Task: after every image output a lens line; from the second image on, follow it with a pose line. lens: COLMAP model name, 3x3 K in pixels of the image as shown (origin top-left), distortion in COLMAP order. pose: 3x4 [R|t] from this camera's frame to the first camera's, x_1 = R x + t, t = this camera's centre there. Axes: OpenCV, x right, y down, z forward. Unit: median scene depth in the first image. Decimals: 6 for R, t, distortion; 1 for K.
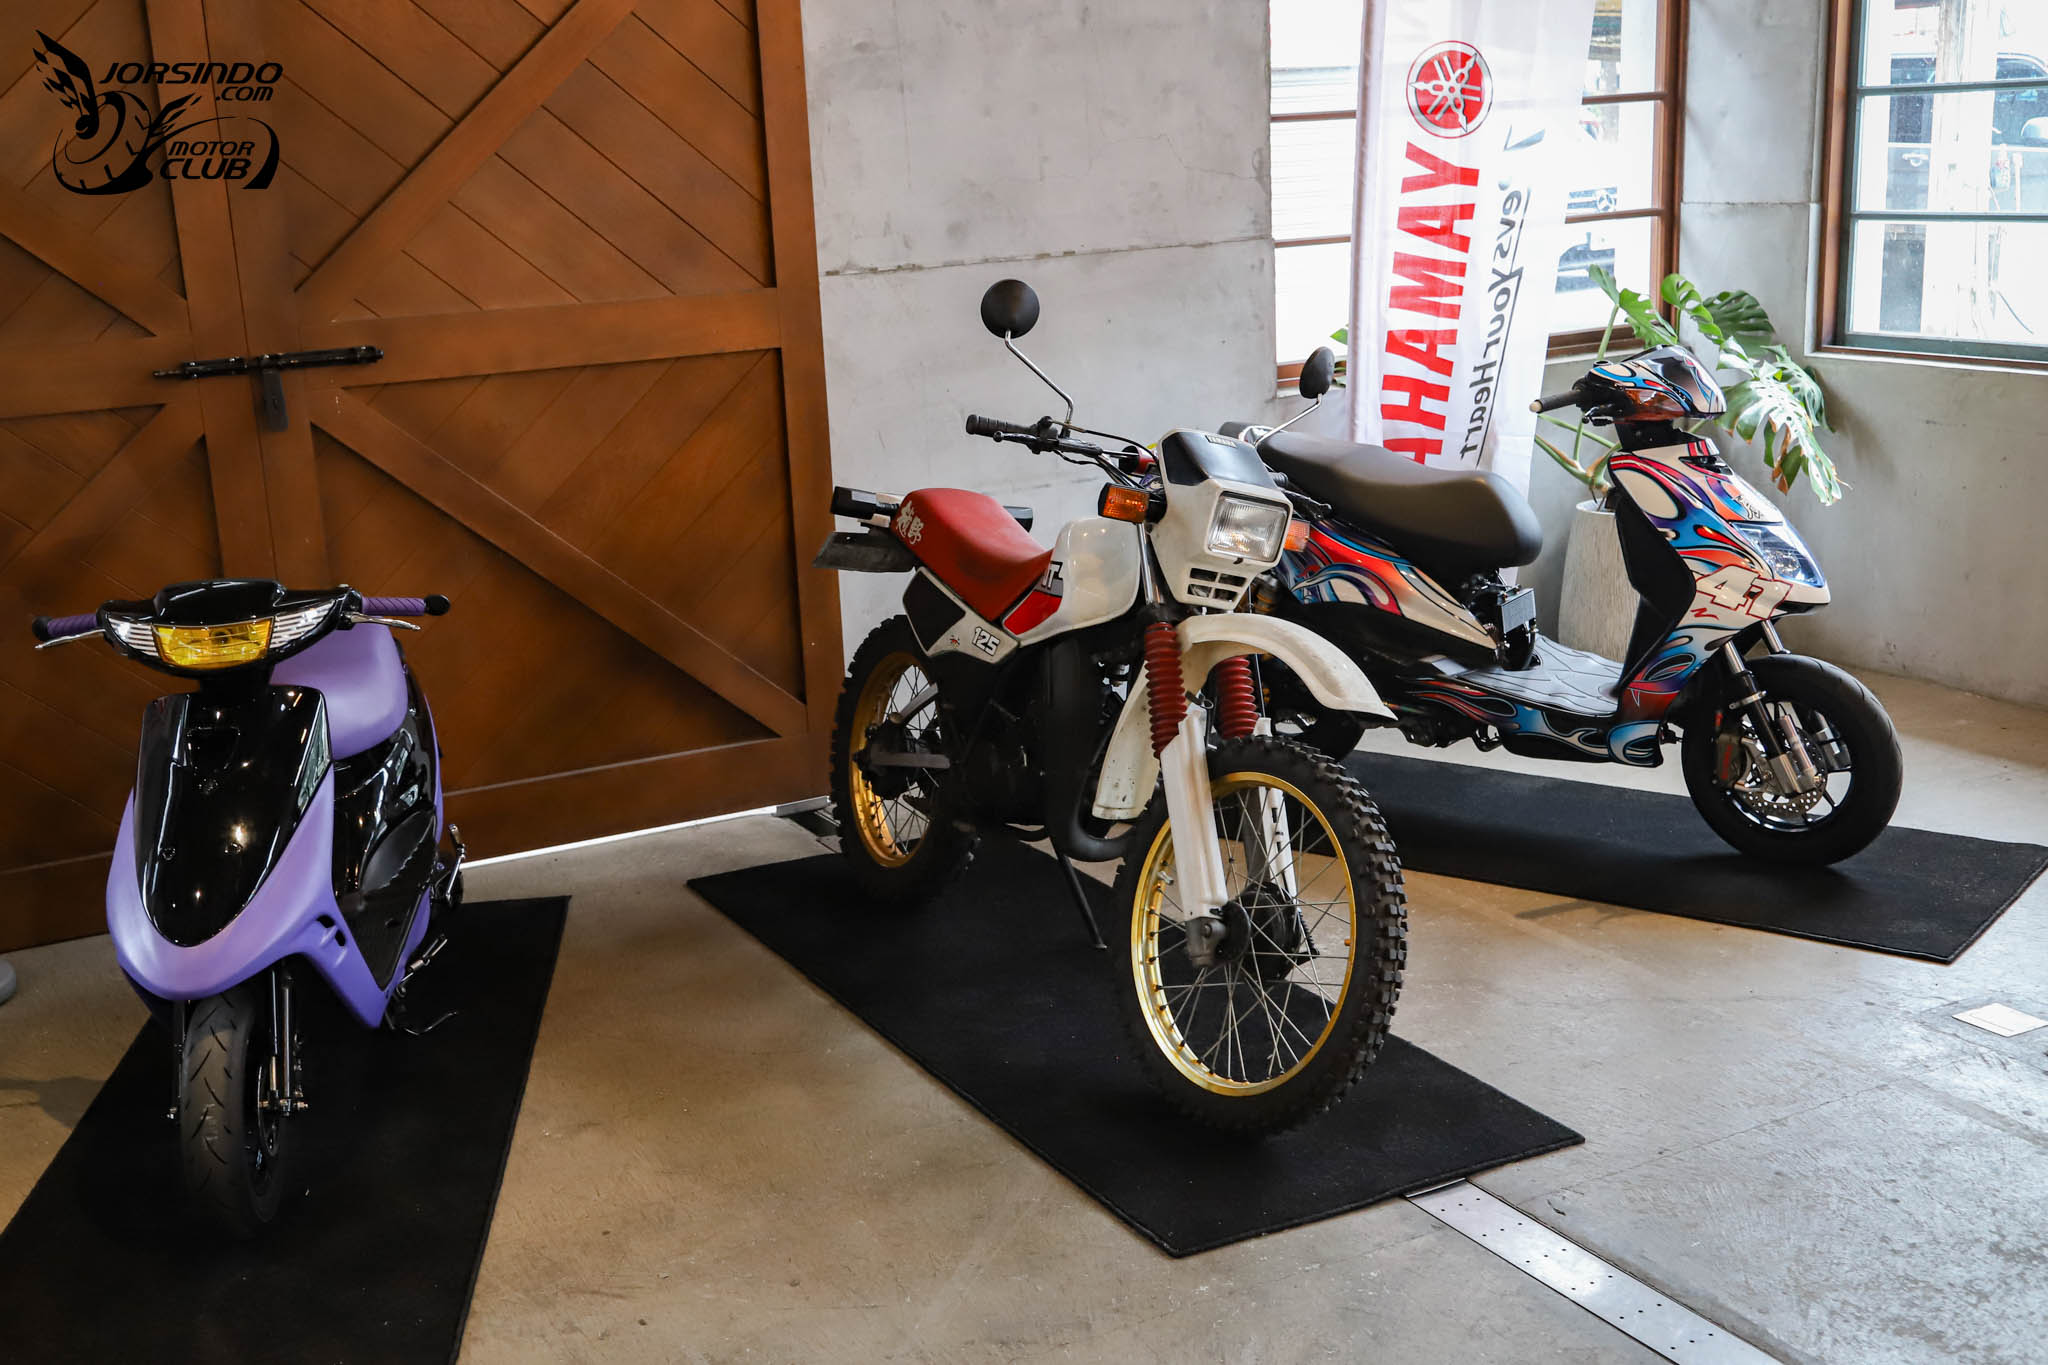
lens RADIAL K [[2084.3, 0, 1024.2], [0, 2084.3, 782.3], [0, 0, 1]] dist [0.049702, 0.004635]
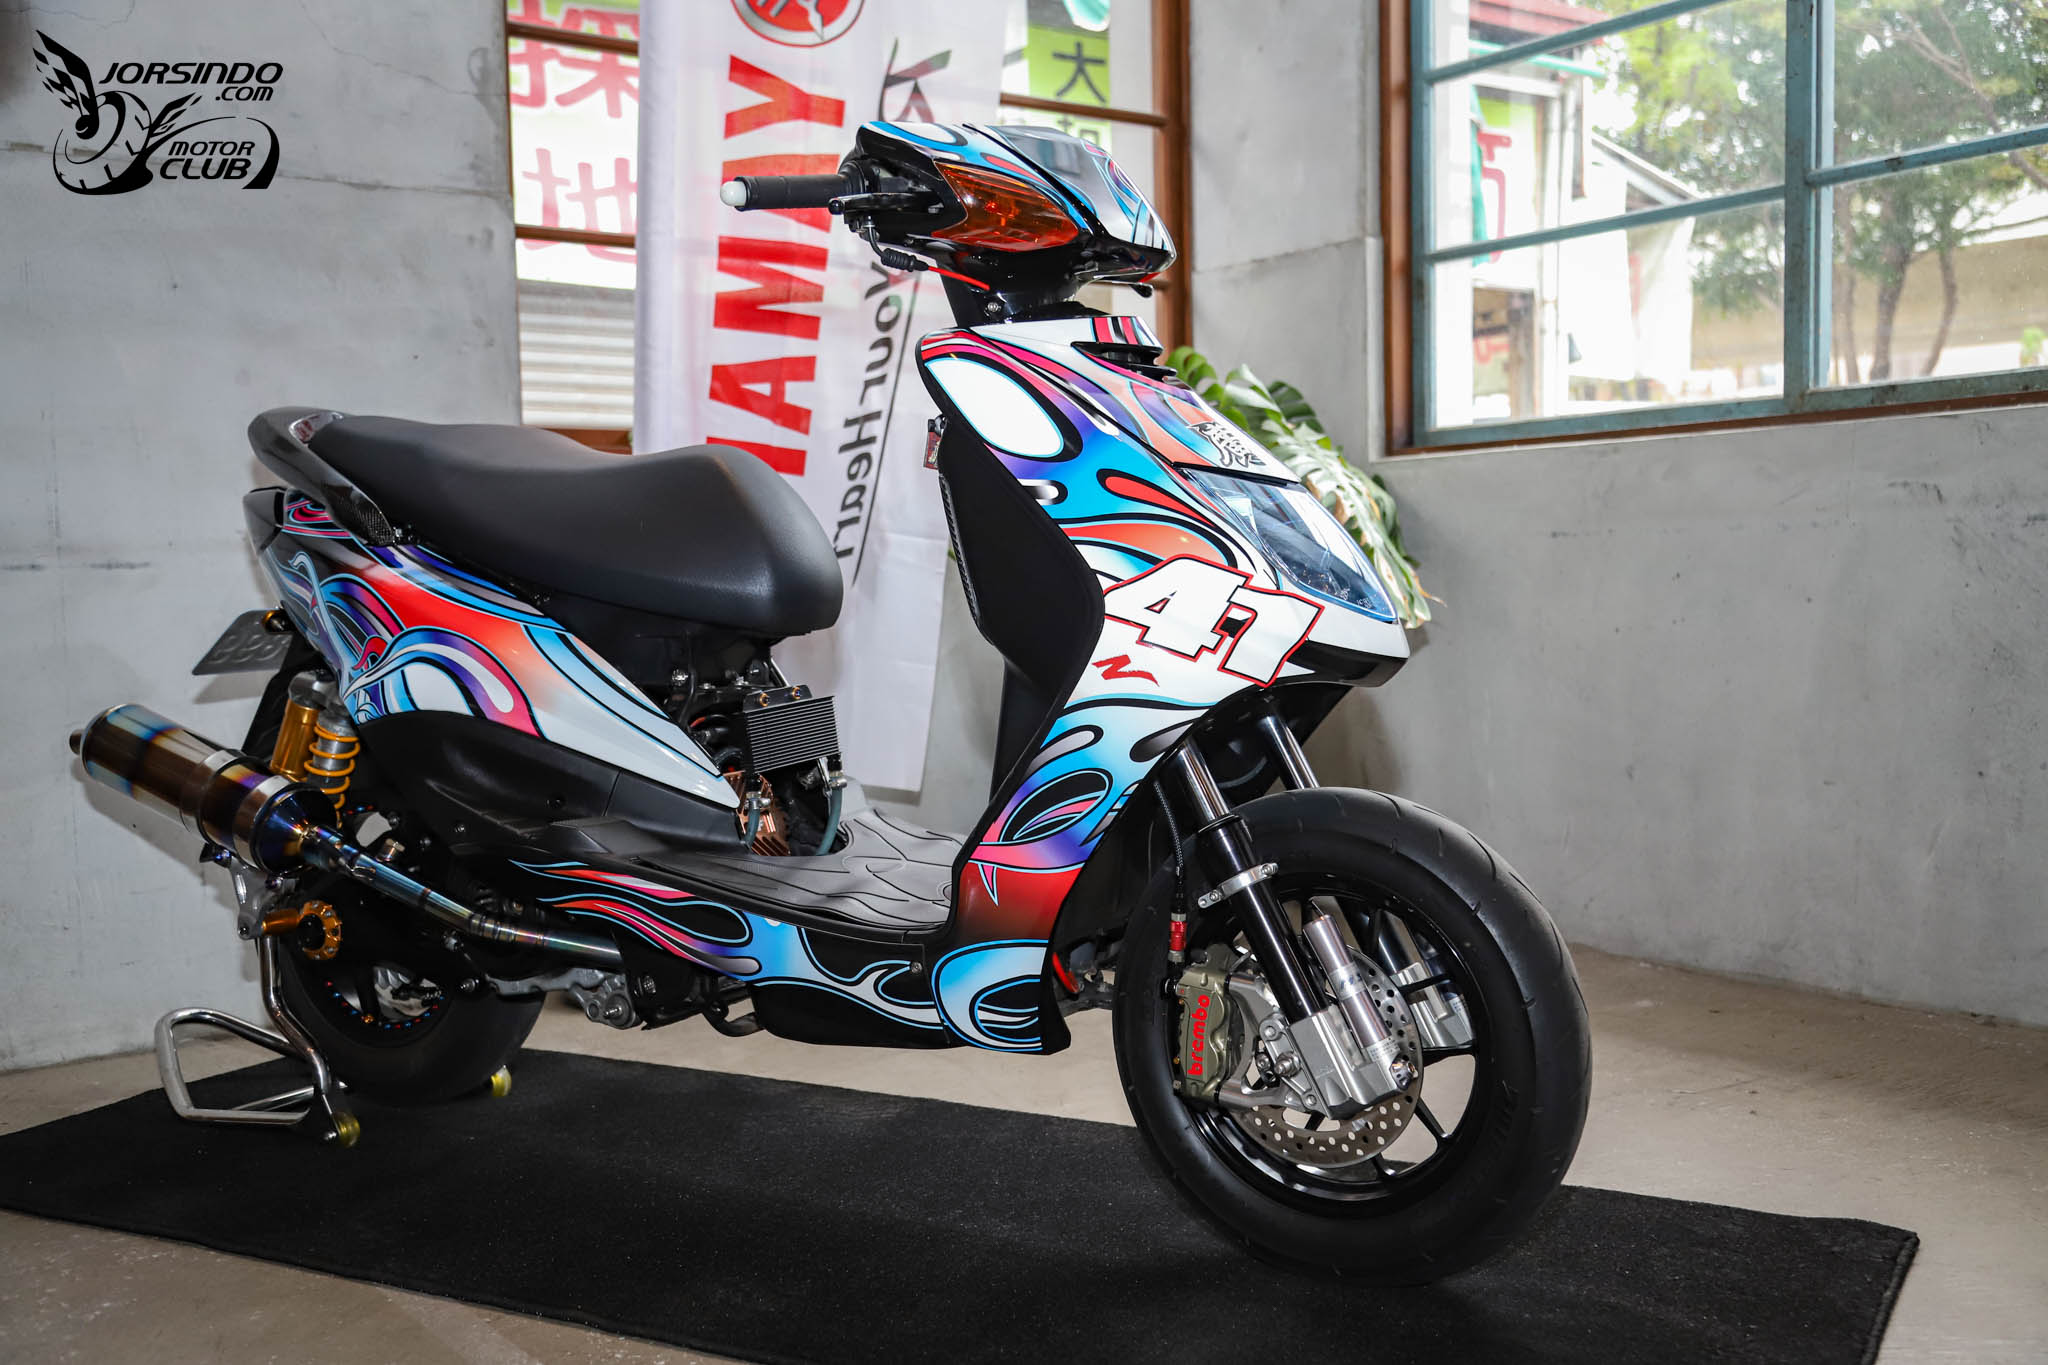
lens RADIAL K [[2084.3, 0, 1024.2], [0, 2084.3, 782.3], [0, 0, 1]] dist [0.049702, 0.004635]
pose [[0.985522, 0.018055, 0.168585, 0.213660], [0.011987, 0.984406, -0.175501, 0.012735], [-0.169125, 0.174981, 0.969937, 0.549566]]
